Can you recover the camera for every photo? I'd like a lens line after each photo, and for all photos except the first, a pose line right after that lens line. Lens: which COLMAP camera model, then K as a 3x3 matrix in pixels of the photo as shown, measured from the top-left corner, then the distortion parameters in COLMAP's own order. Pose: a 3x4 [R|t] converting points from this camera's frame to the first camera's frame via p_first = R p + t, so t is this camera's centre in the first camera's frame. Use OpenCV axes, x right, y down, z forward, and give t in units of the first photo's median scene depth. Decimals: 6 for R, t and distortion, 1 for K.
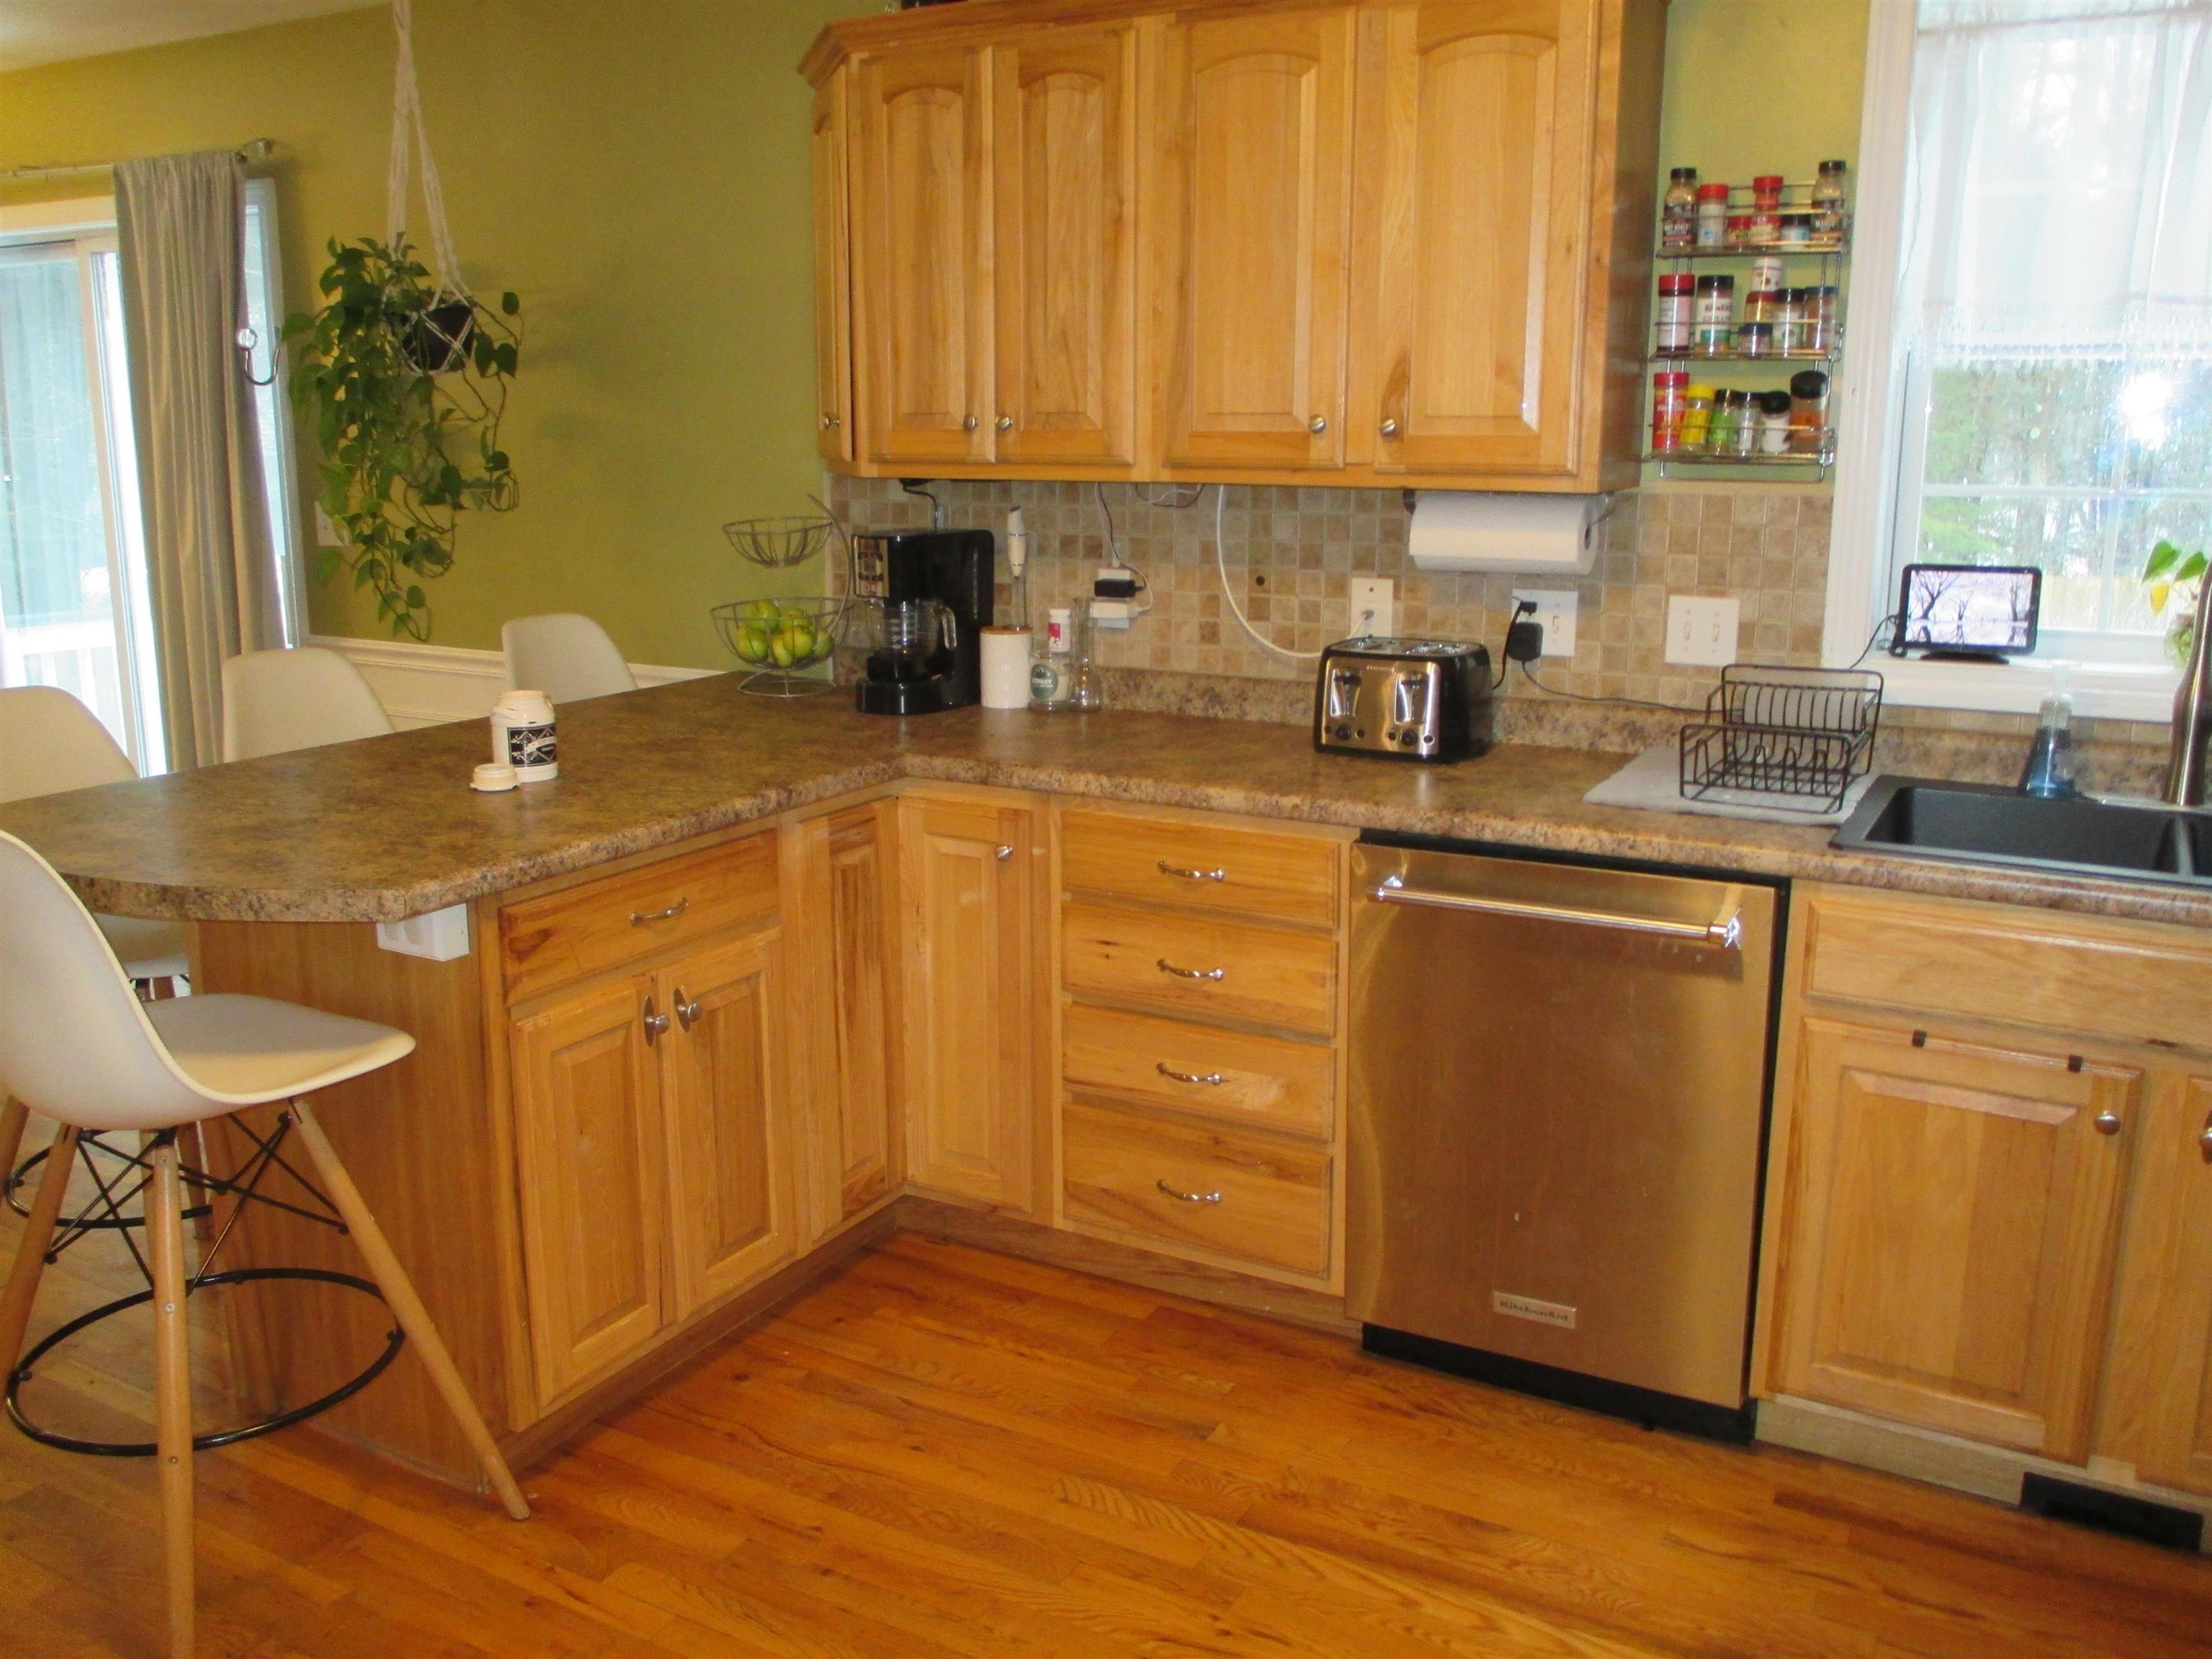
lens RADIAL K [[1847.1, 0, 1106.0], [0, 1847.1, 829.5], [0, 0, 1]] dist [-0.003859, -0.037991]
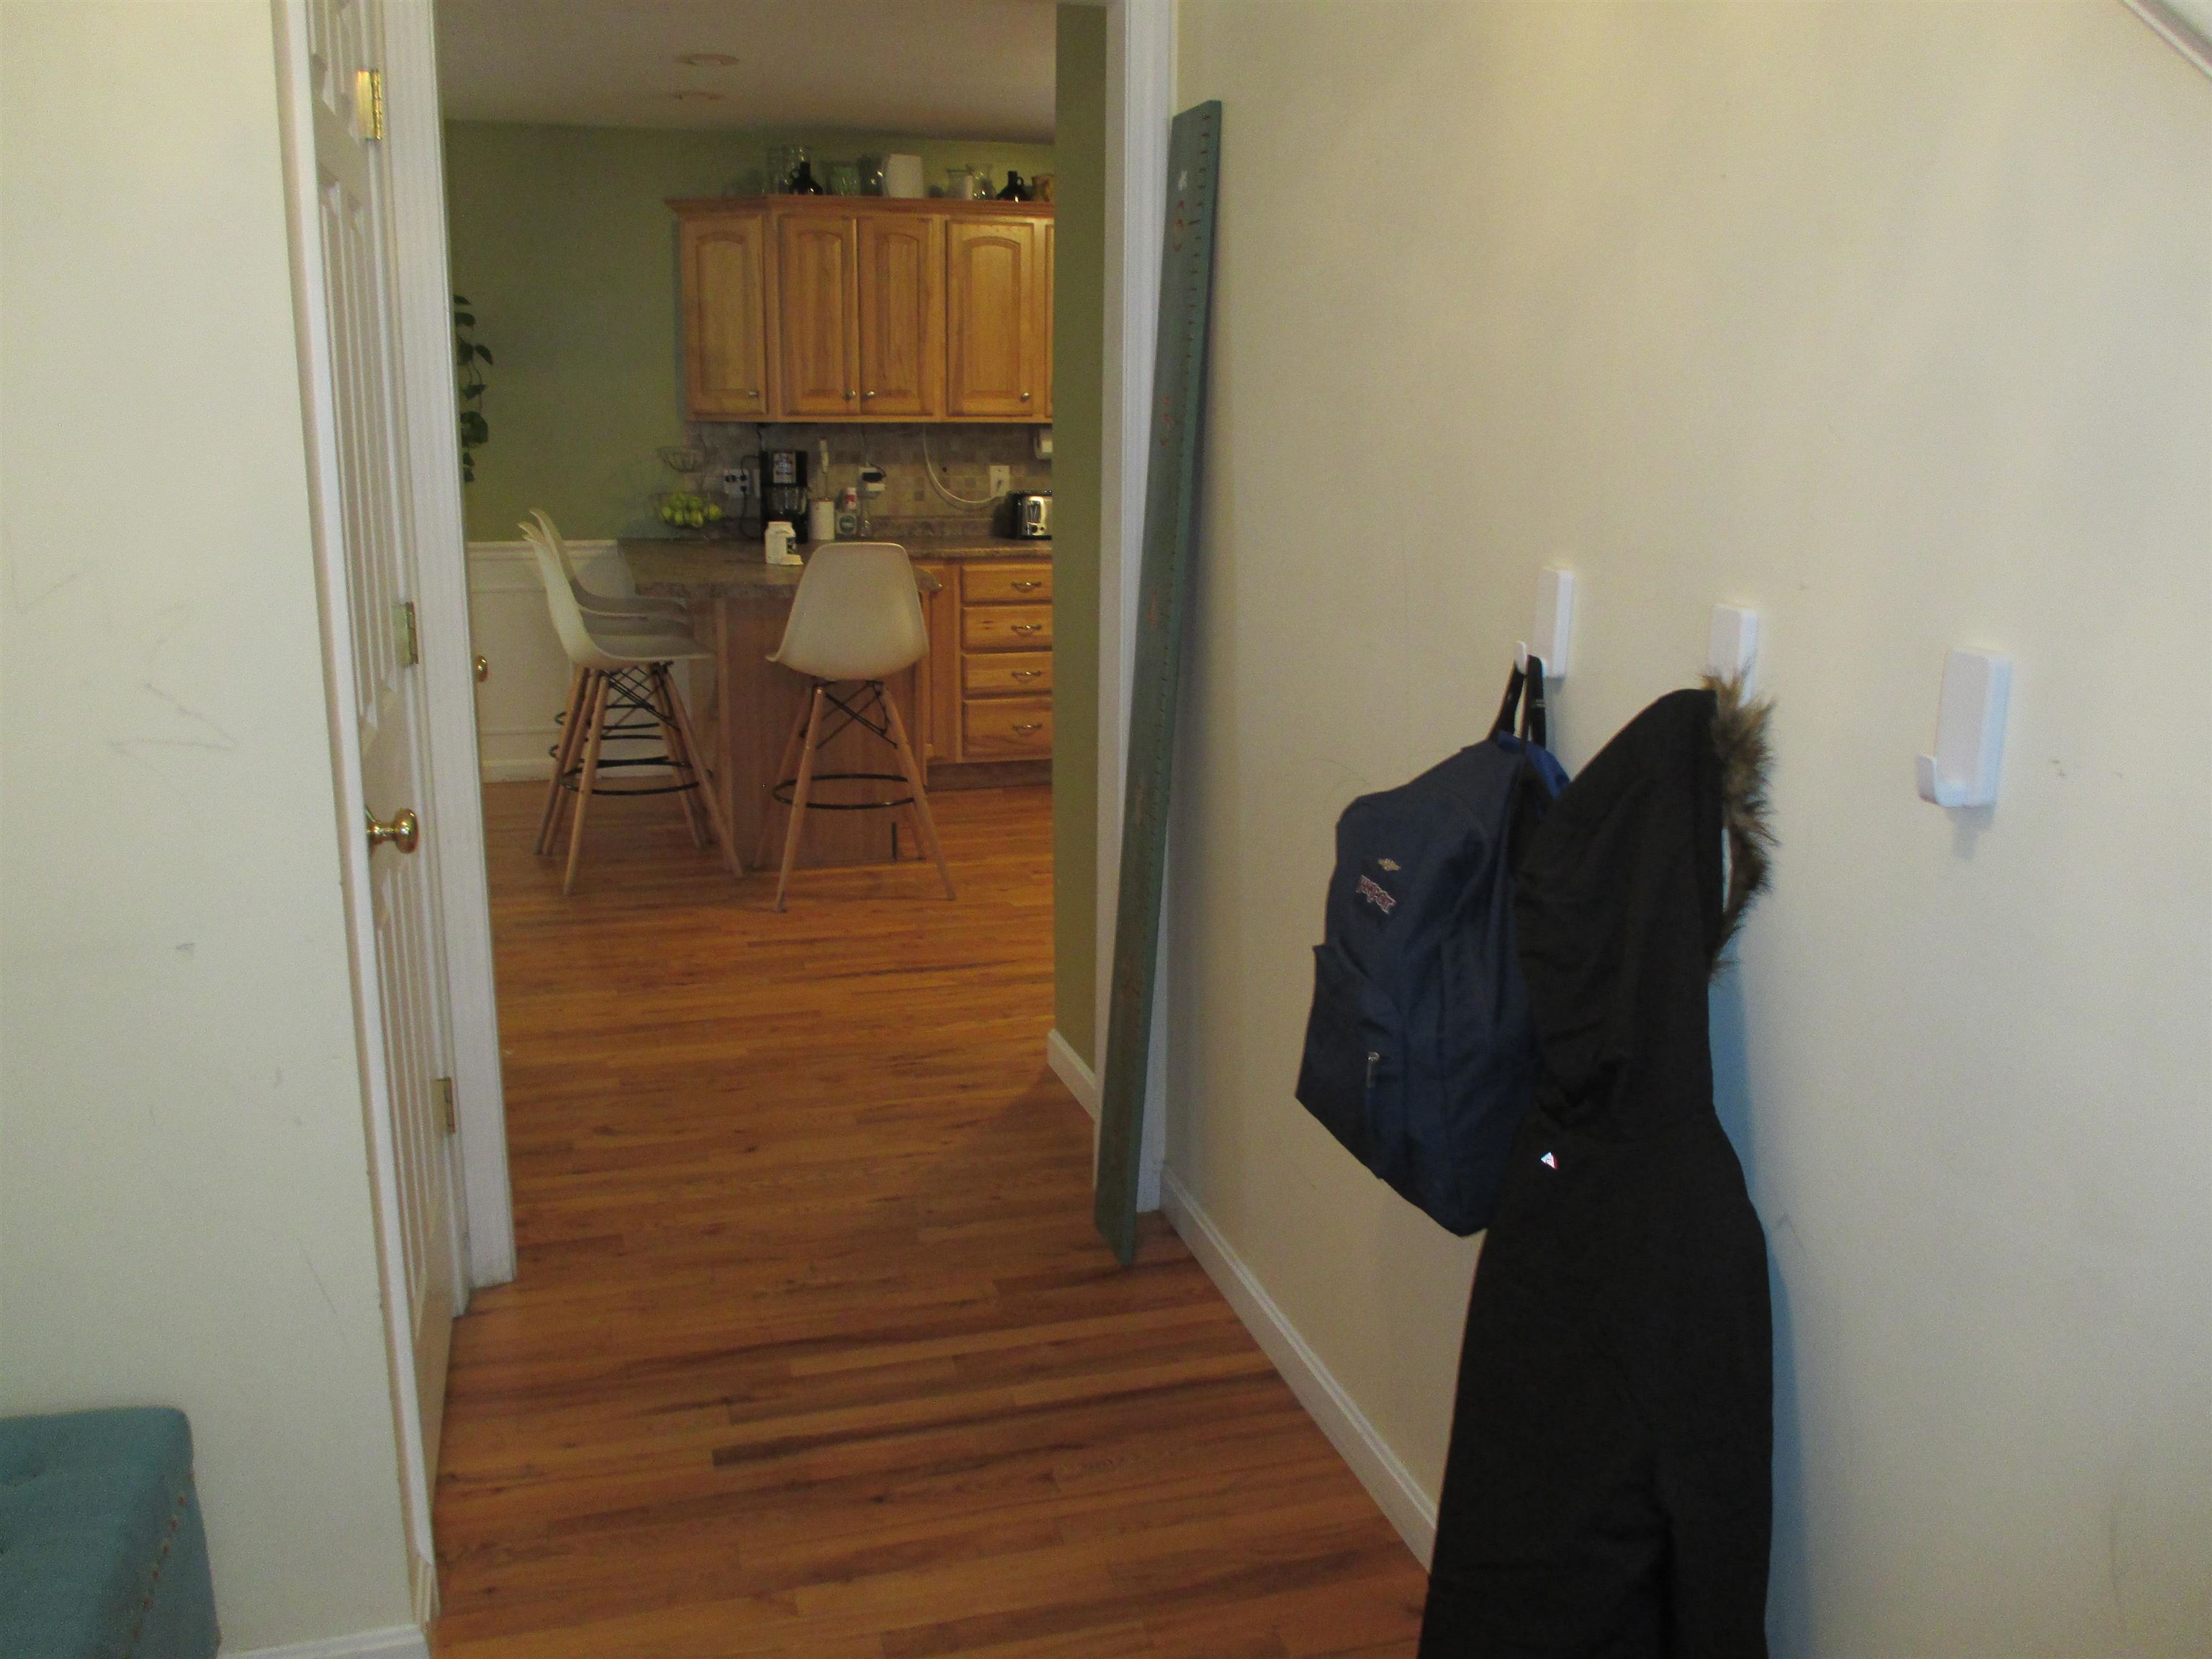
lens RADIAL K [[1847.1, 0, 1106.0], [0, 1847.1, 829.5], [0, 0, 1]] dist [-0.003859, -0.037991]
pose [[0.696551, -0.155628, 0.700427, -1.472905], [0.149244, 0.986268, 0.070720, 0.167319], [-0.701814, 0.055274, 0.710212, -0.686464]]
